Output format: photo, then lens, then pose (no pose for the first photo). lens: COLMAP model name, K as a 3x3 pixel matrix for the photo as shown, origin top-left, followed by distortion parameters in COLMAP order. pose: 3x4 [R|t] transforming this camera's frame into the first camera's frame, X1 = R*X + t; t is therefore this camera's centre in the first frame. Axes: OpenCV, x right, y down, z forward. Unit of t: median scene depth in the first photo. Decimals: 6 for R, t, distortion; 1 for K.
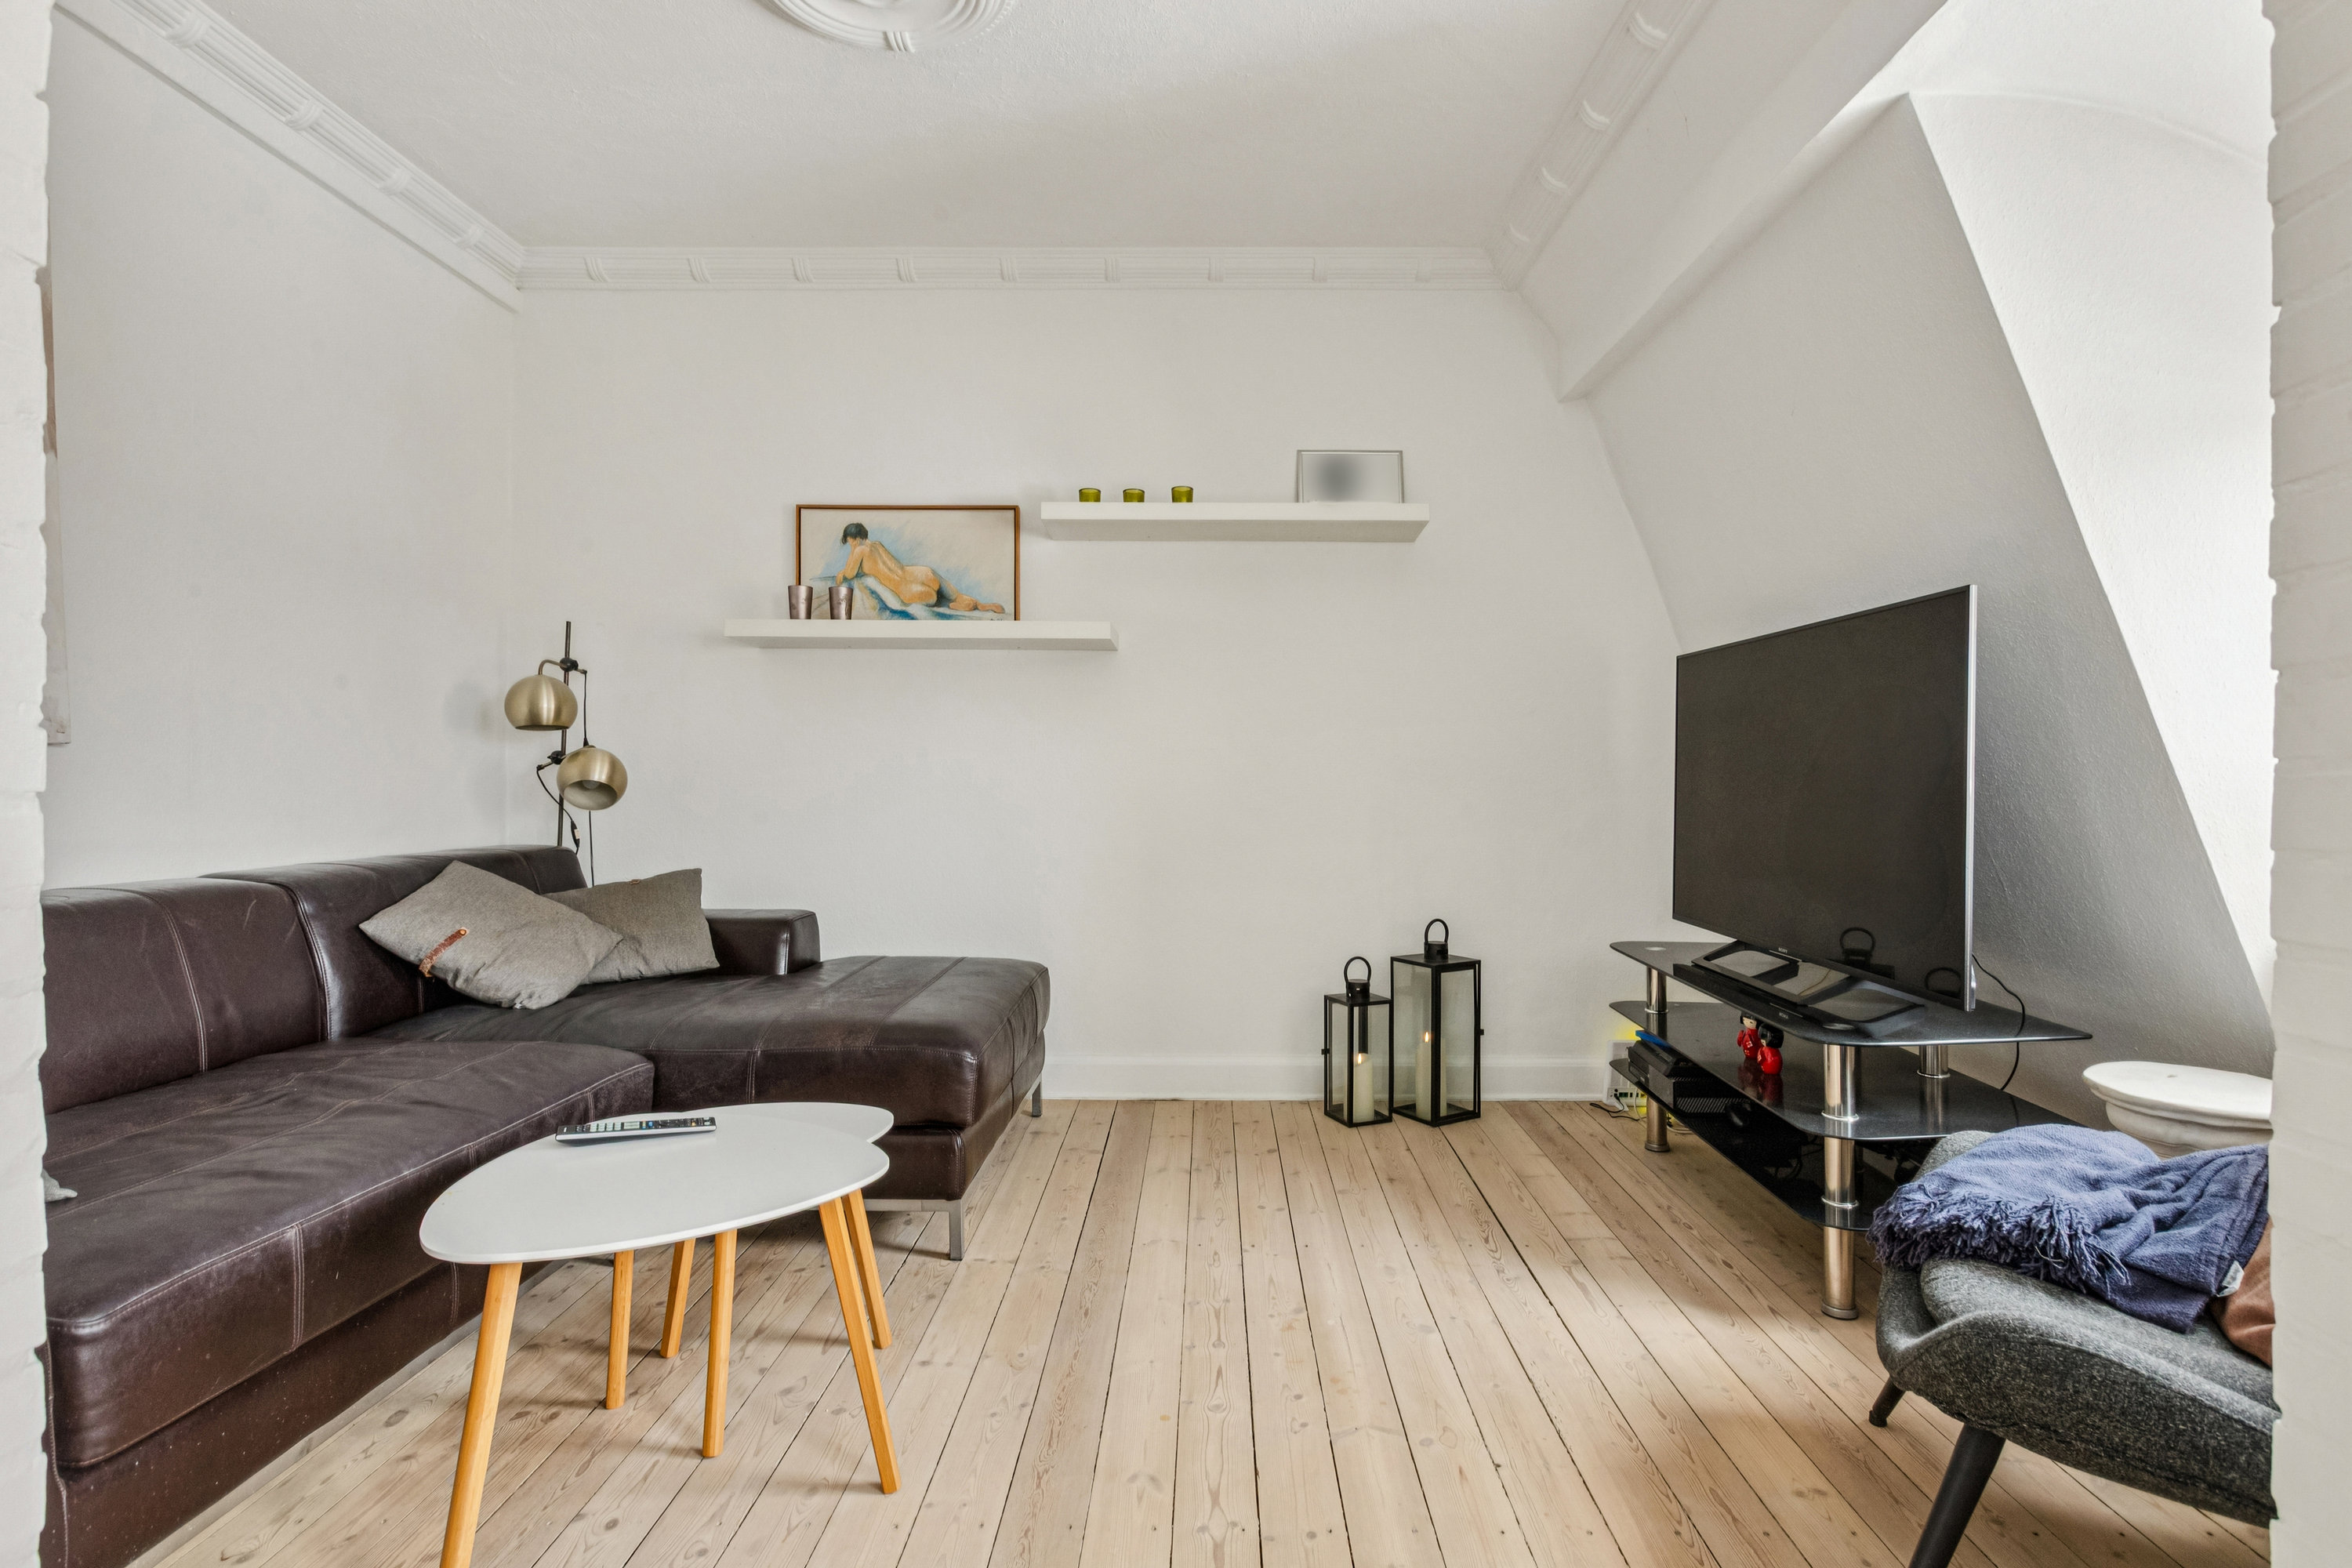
lens RADIAL K [[1180.2, 0, 1204.6], [0, 1180.2, 751.0], [0, 0, 1]] dist [-0.001231, 0.001194]
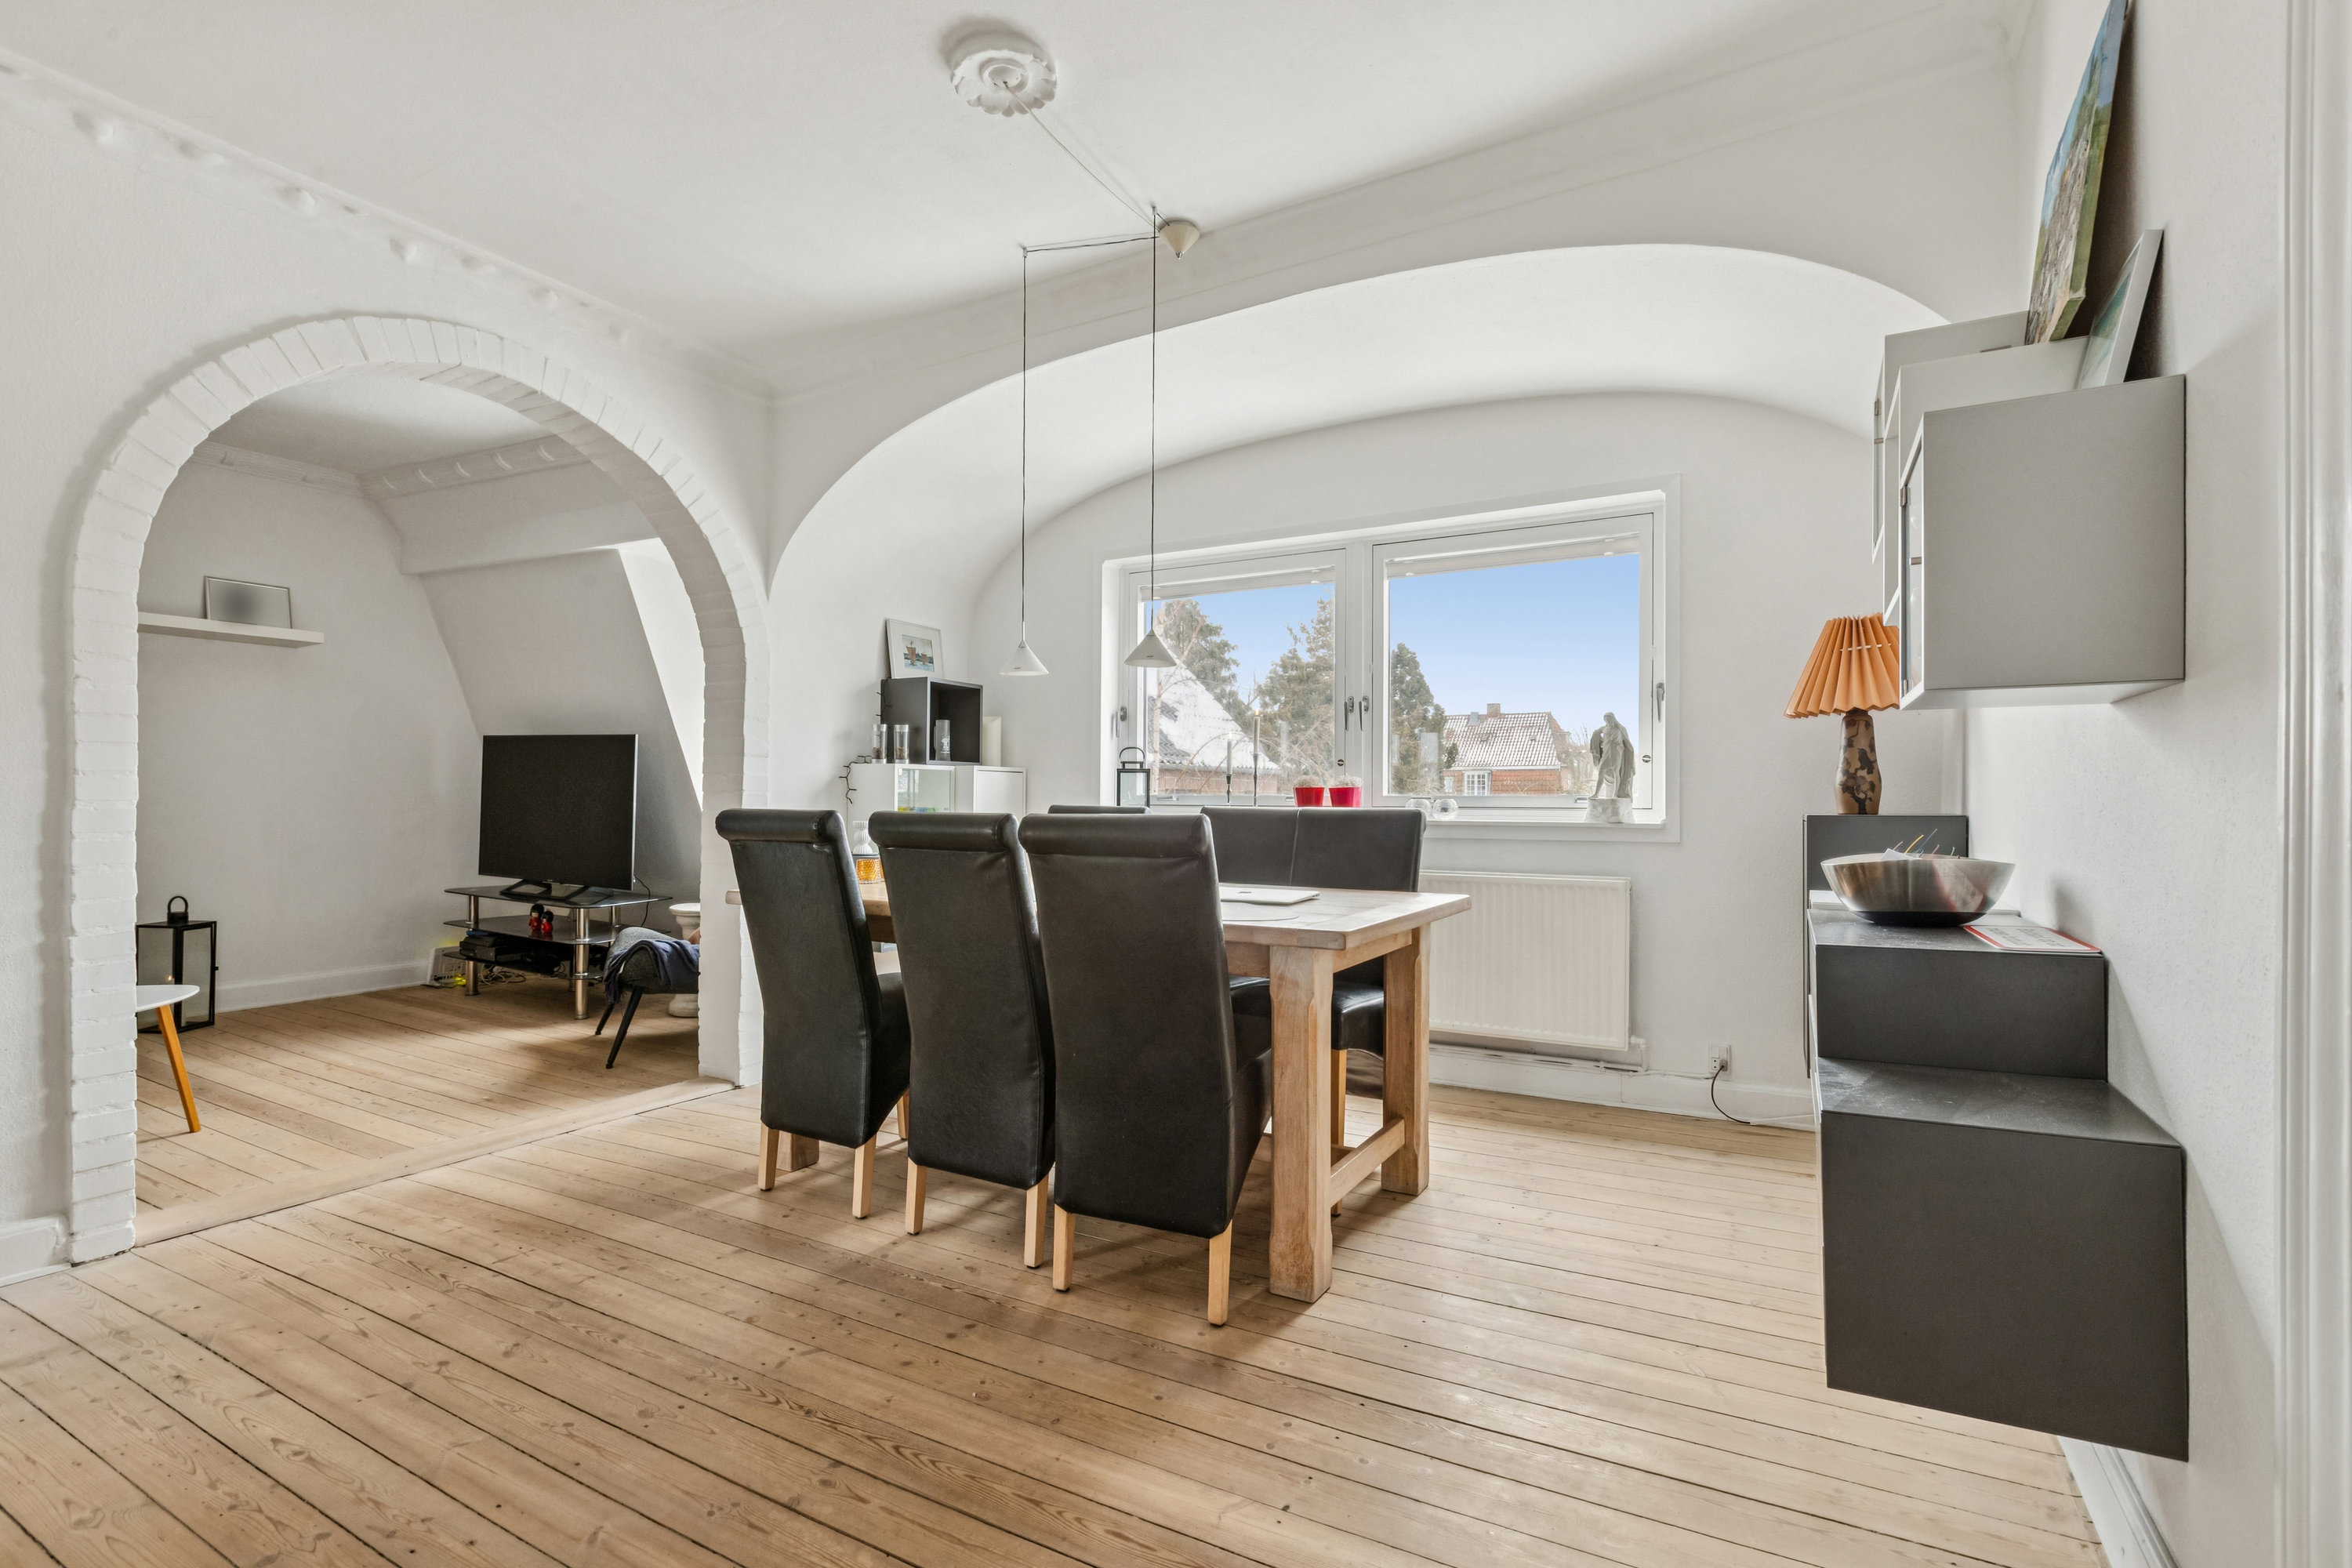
lens RADIAL K [[1099.6, 0, 1197.2], [0, 1099.6, 794.7], [0, 0, 1]] dist [-0.013582, 0.001449]
pose [[0.474934, -0.005433, 0.880004, -0.697176], [-0.031325, 0.999243, 0.023075, -0.071395], [-0.879464, -0.038525, 0.474405, -0.974887]]
